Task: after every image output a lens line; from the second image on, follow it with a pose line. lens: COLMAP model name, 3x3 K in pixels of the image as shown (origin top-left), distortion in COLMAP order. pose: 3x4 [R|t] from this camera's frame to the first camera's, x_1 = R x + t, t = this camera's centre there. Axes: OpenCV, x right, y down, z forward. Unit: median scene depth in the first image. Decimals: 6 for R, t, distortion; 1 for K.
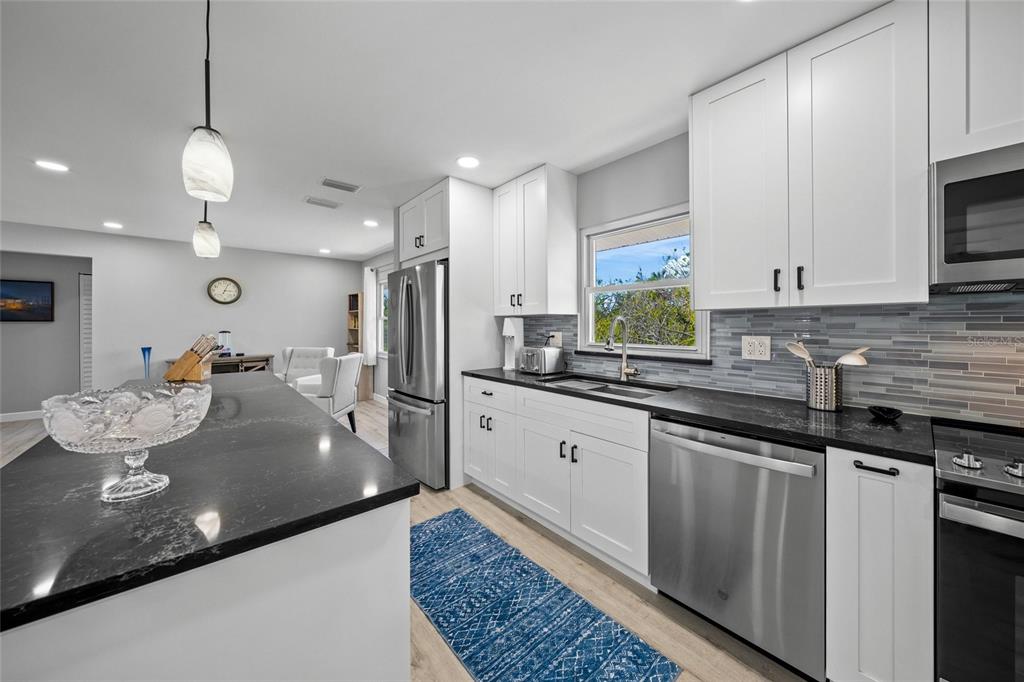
lens RADIAL K [[352.5, 0, 508.0], [0, 352.5, 325.2], [0, 0, 1]] dist [-0.000865, -0.000066]
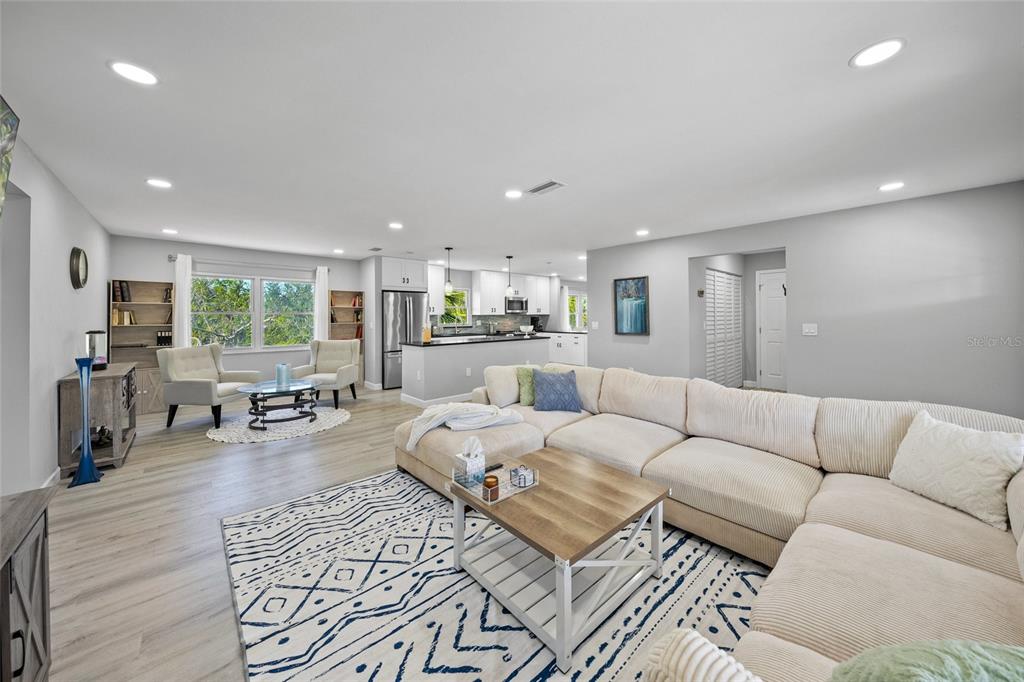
lens RADIAL K [[360.0, 0, 514.1], [0, 360.0, 313.2], [0, 0, 1]] dist [0.000535, -0.000001]
pose [[-0.026791, 0.010965, 0.999581, -2.840234], [0.006376, 0.999921, -0.010798, -0.006647], [-0.999621, 0.006084, -0.026858, 0.440717]]
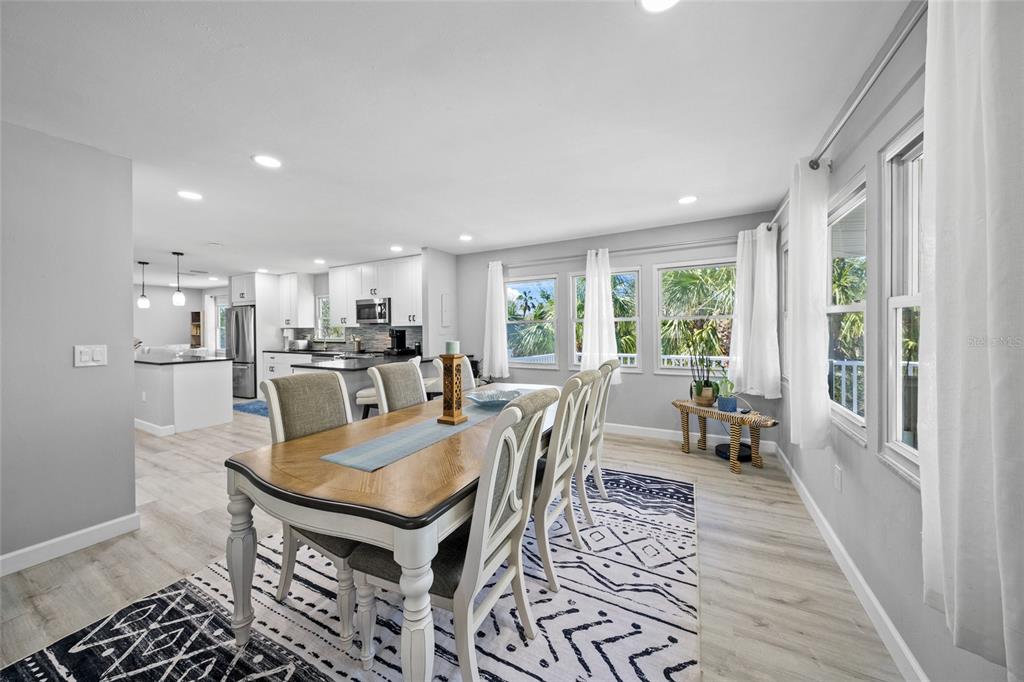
lens RADIAL K [[347.7, 0, 515.3], [0, 347.7, 333.2], [0, 0, 1]] dist [0.000456, 0.000117]
pose [[0.930939, -0.008276, 0.365082, 0.646913], [0.005714, 0.999951, 0.008098, -0.001332], [-0.365131, -0.005453, 0.930940, -1.972450]]
